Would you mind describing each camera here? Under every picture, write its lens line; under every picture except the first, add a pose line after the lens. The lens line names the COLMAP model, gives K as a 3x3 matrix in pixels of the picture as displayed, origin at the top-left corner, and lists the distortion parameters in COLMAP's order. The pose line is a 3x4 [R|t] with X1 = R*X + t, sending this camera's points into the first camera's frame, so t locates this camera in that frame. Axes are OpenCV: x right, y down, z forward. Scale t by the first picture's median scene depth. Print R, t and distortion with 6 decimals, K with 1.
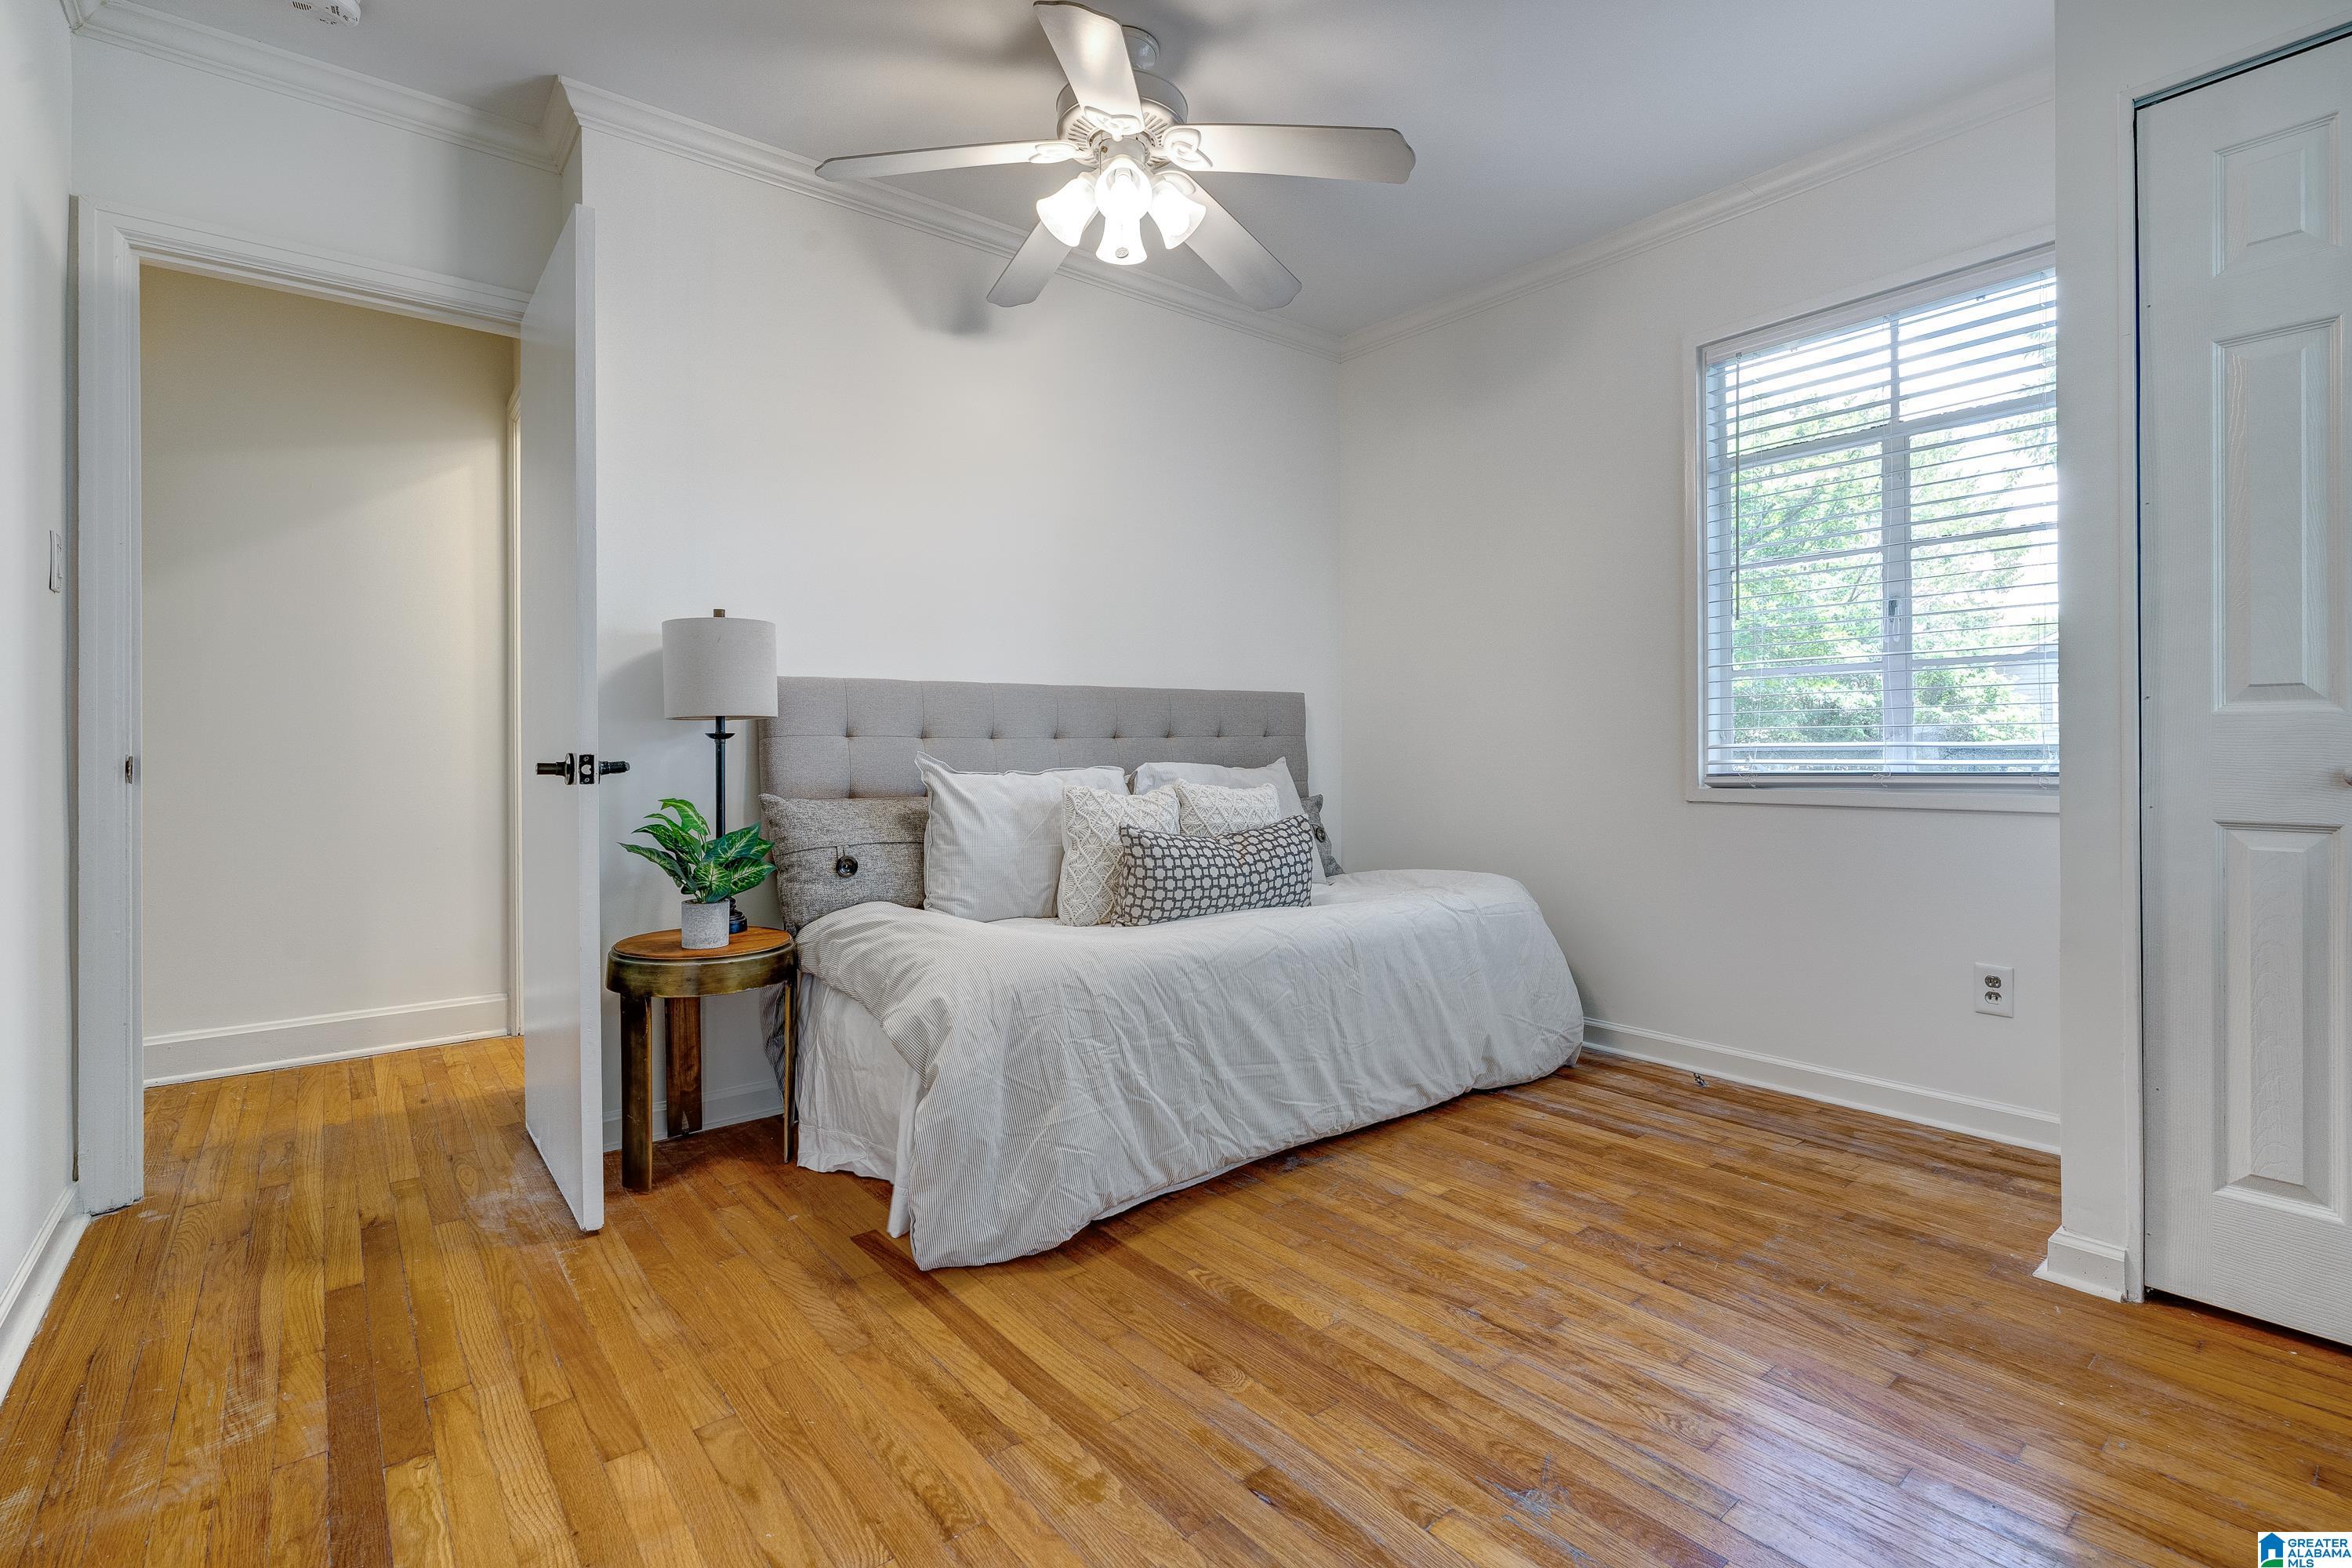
lens RADIAL K [[1078.8, 0, 1189.3], [0, 1078.8, 739.3], [0, 0, 1]] dist [-0.017837, 0.006299]
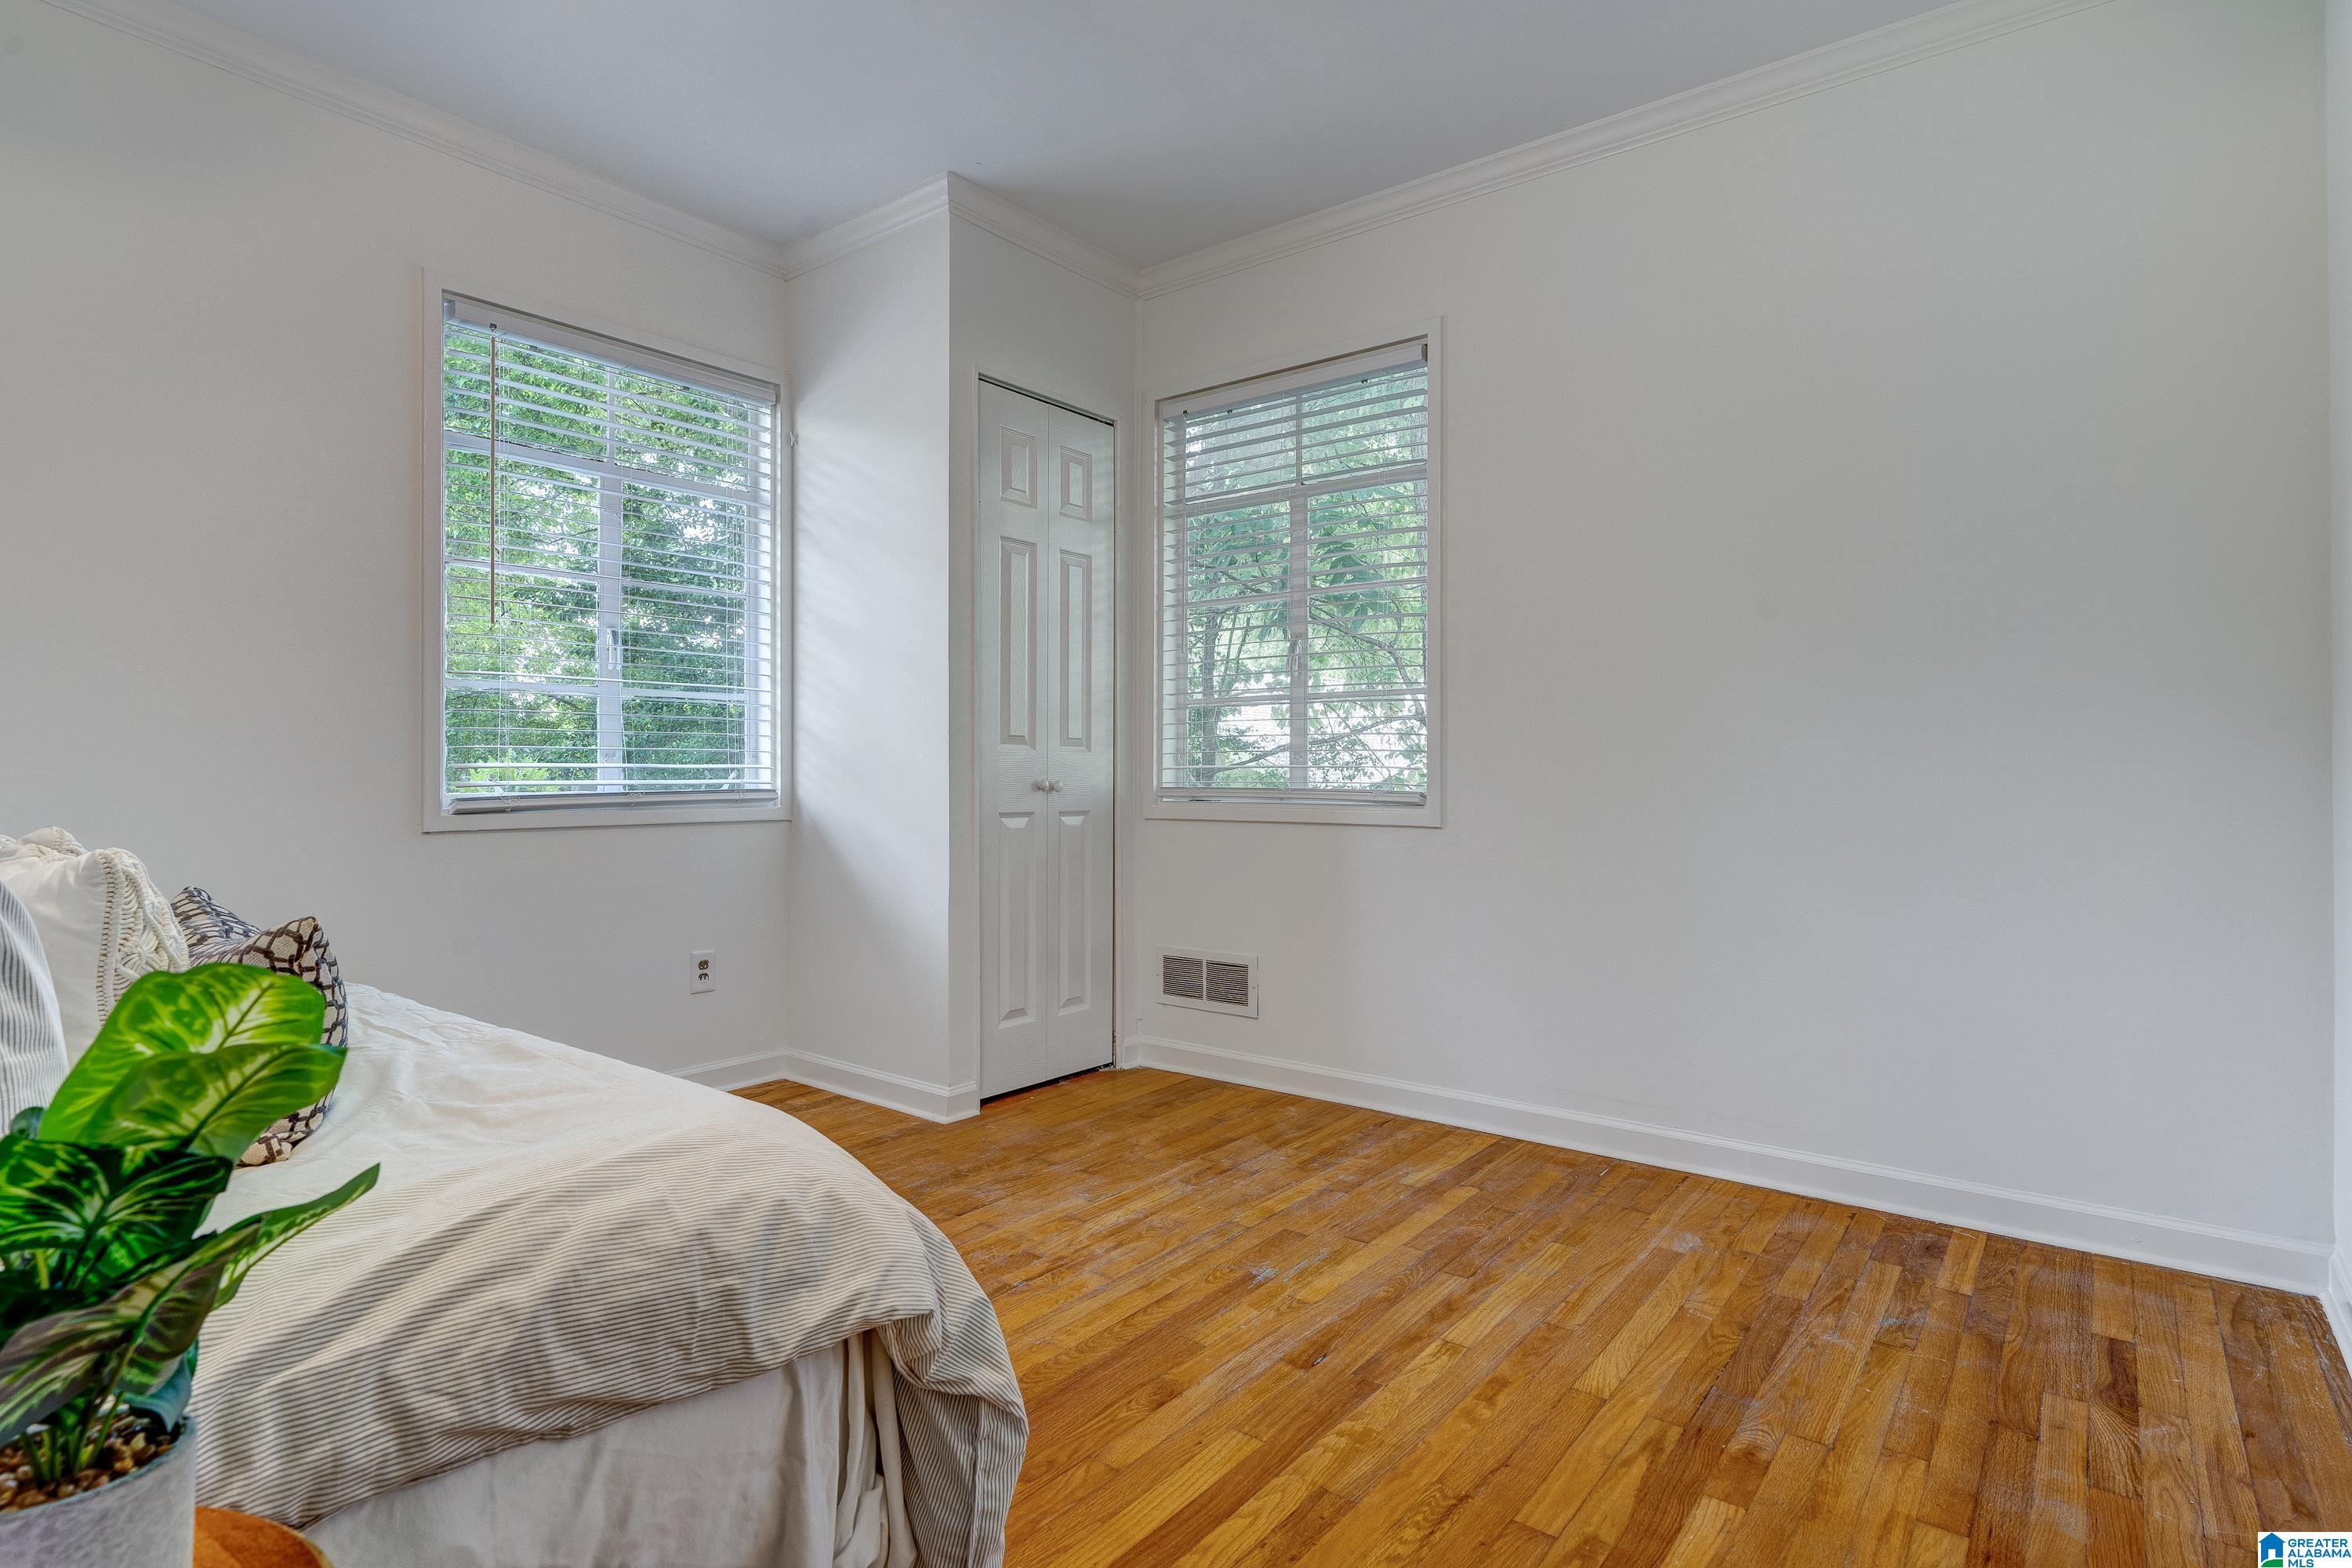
lens RADIAL K [[1167.0, 0, 1187.4], [0, 1167.0, 797.0], [0, 0, 1]] dist [-0.000016, 0.000142]
pose [[-0.211215, -0.018632, 0.977262, -1.005647], [-0.012257, 0.999790, 0.016413, 0.016774], [-0.977363, -0.008511, -0.211399, 1.179877]]
